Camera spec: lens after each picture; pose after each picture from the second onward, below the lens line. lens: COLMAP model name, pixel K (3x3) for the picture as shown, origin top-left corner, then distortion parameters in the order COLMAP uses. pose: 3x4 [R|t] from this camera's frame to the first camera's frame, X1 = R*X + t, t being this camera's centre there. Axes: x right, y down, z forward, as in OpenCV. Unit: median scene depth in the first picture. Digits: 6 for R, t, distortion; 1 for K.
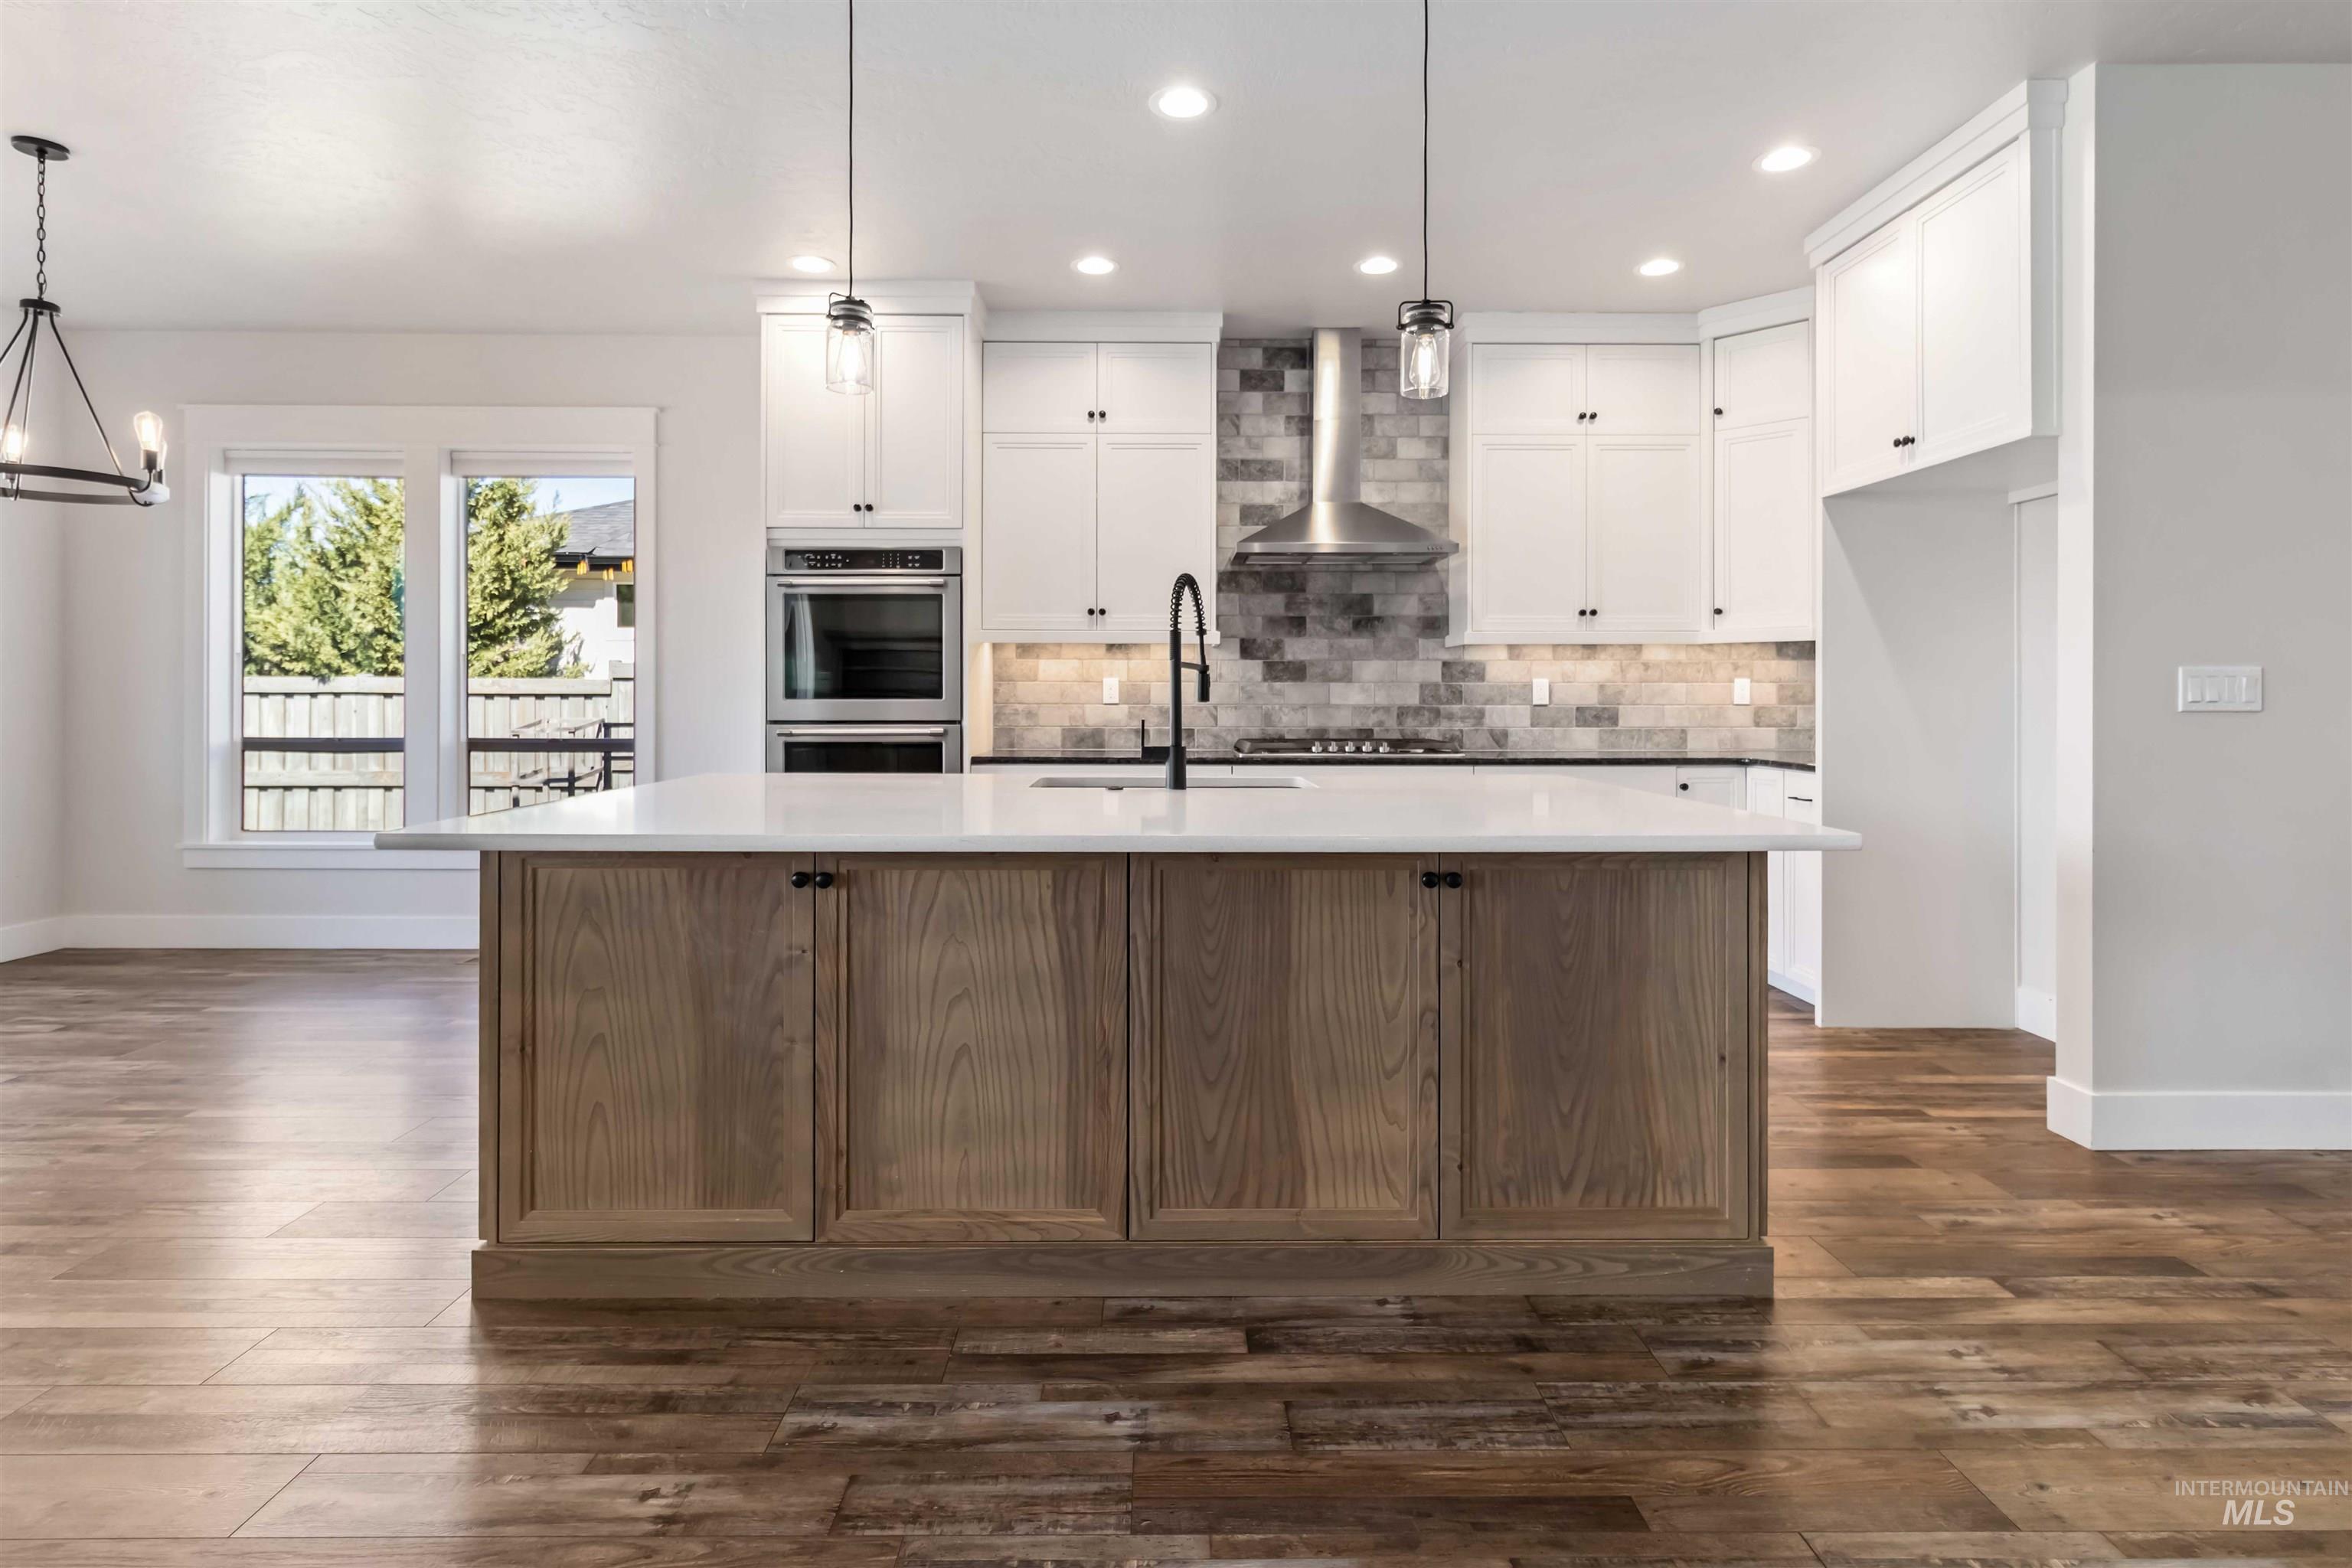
lens RADIAL K [[1201.6, 0, 1168.3], [0, 1201.6, 698.2], [0, 0, 1]] dist [0.001765, 0.000988]
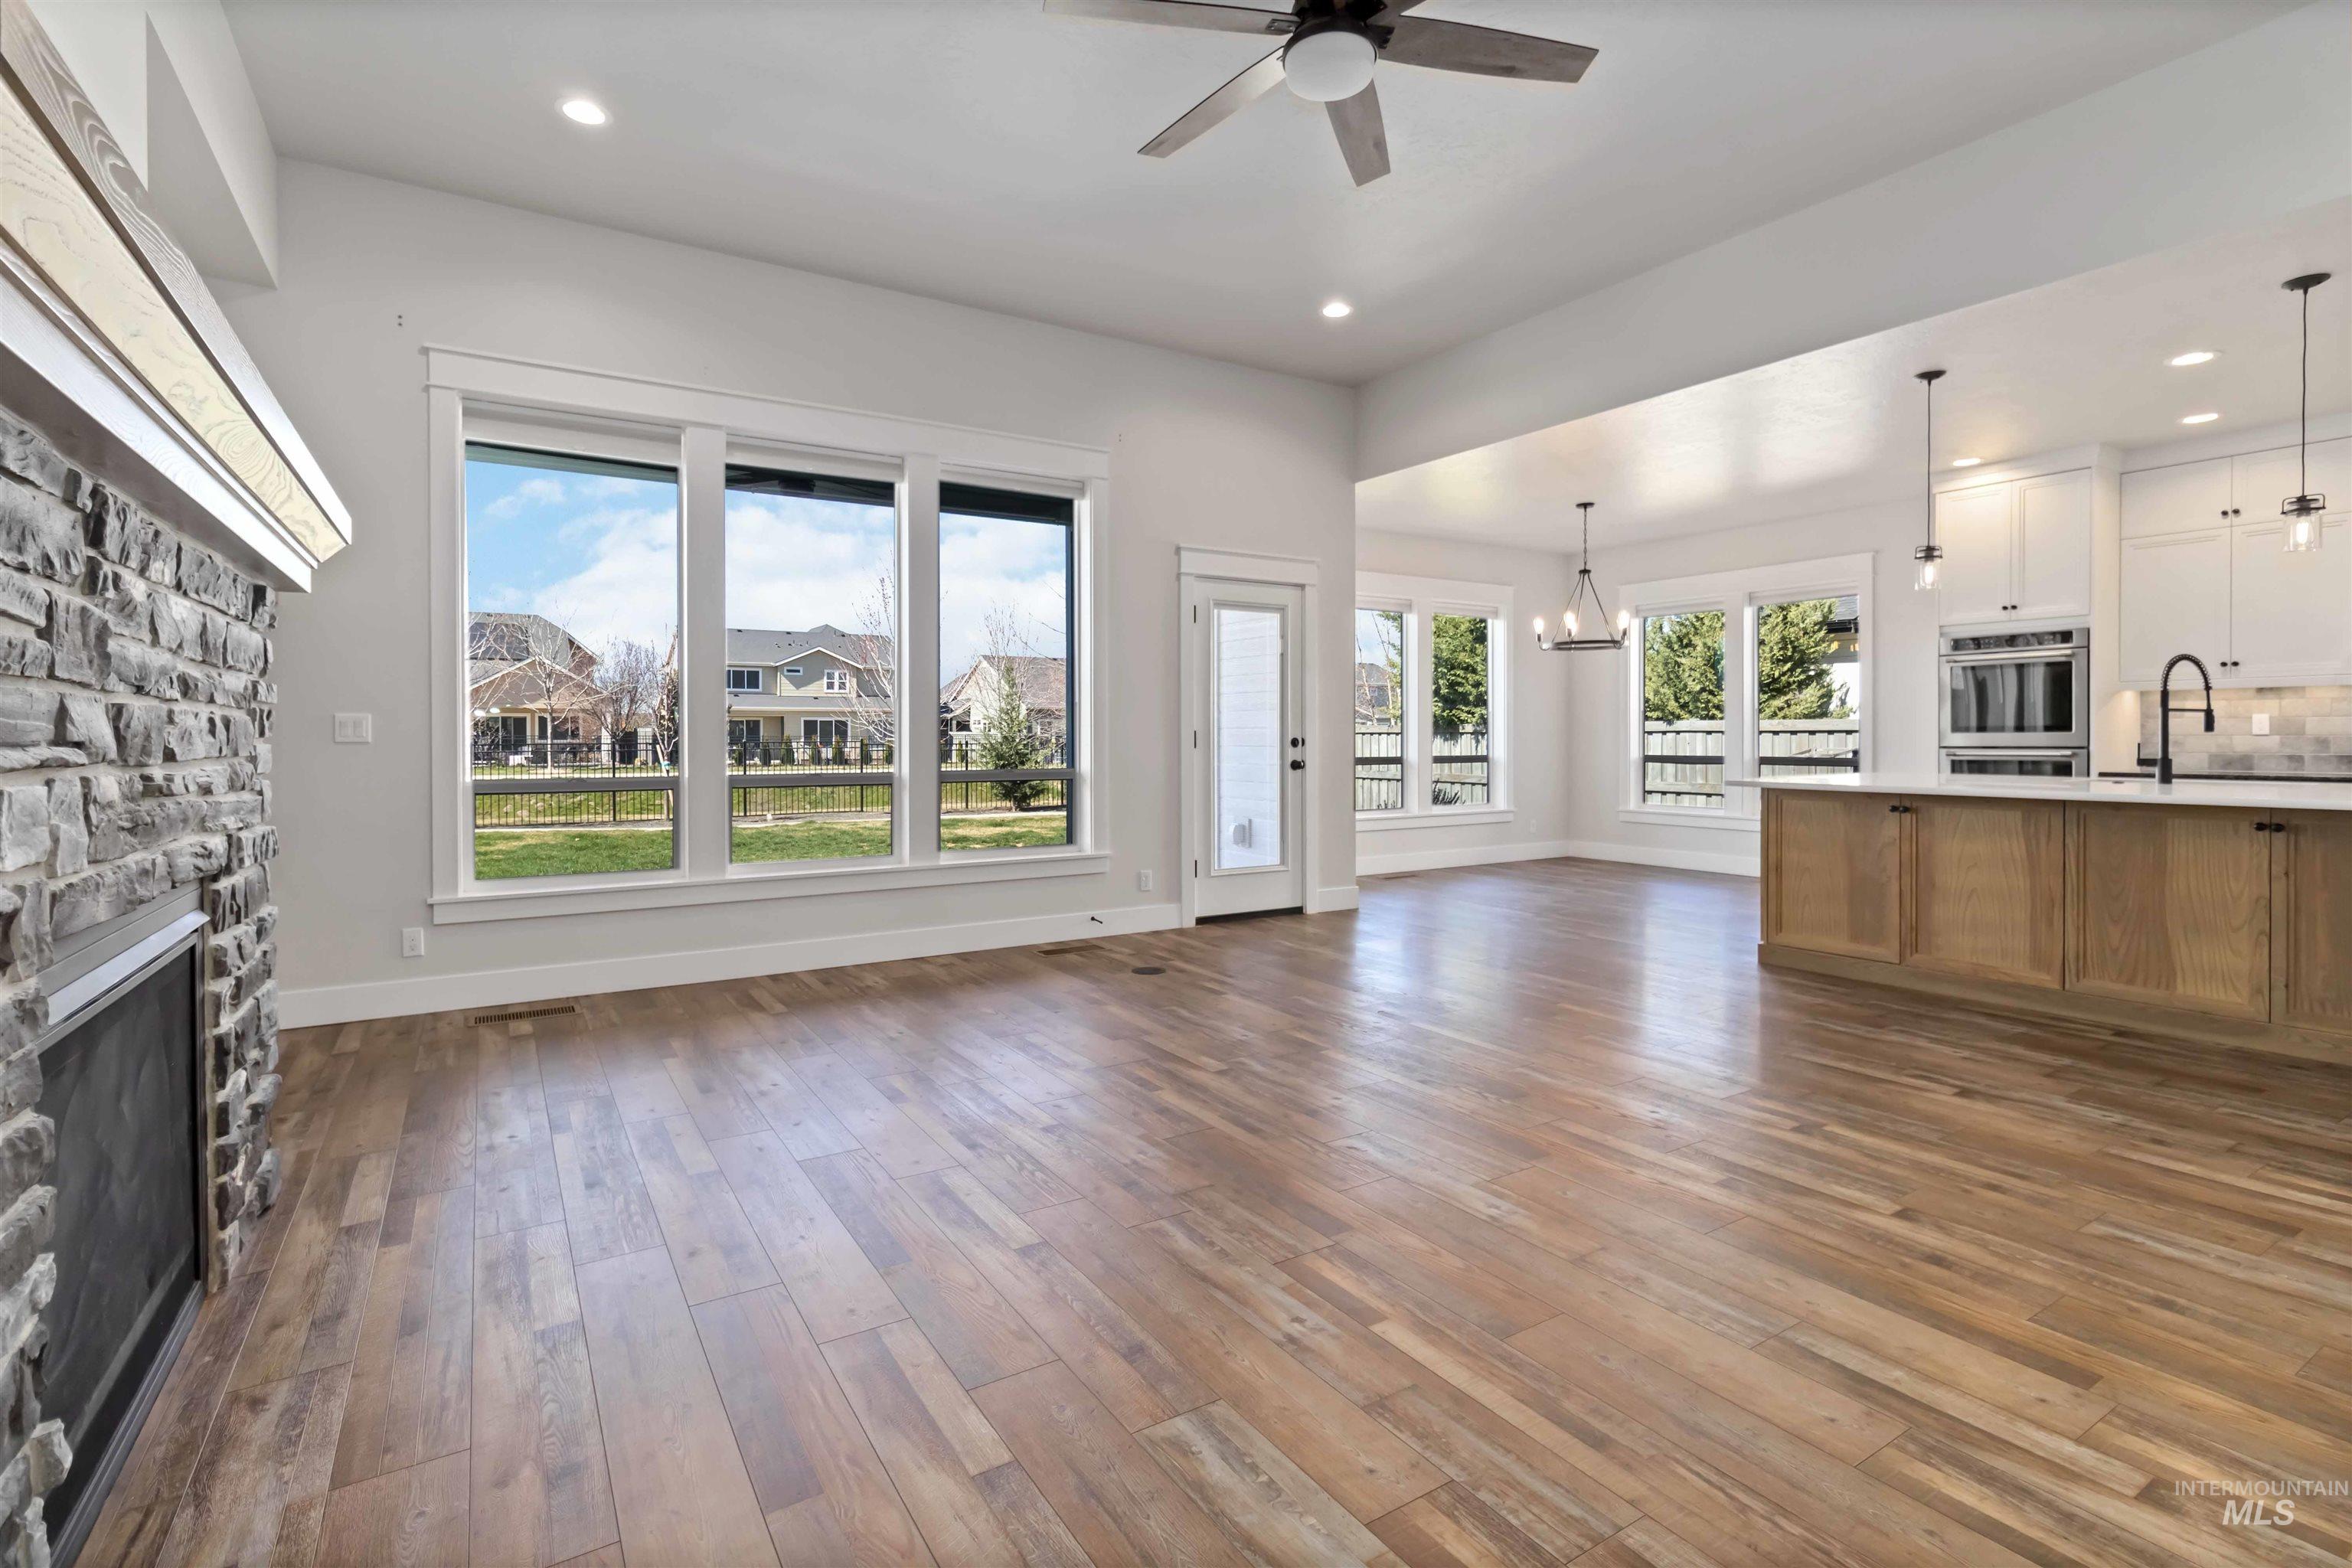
lens RADIAL K [[1101.8, 0, 1181.8], [0, 1101.8, 745.6], [0, 0, 1]] dist [0.002236, 0.000741]
pose [[0.528758, 0.002719, -0.848768, 0.333979], [0.005931, 0.999959, 0.006899, 0.001419], [0.848752, -0.008682, 0.528720, -0.560146]]
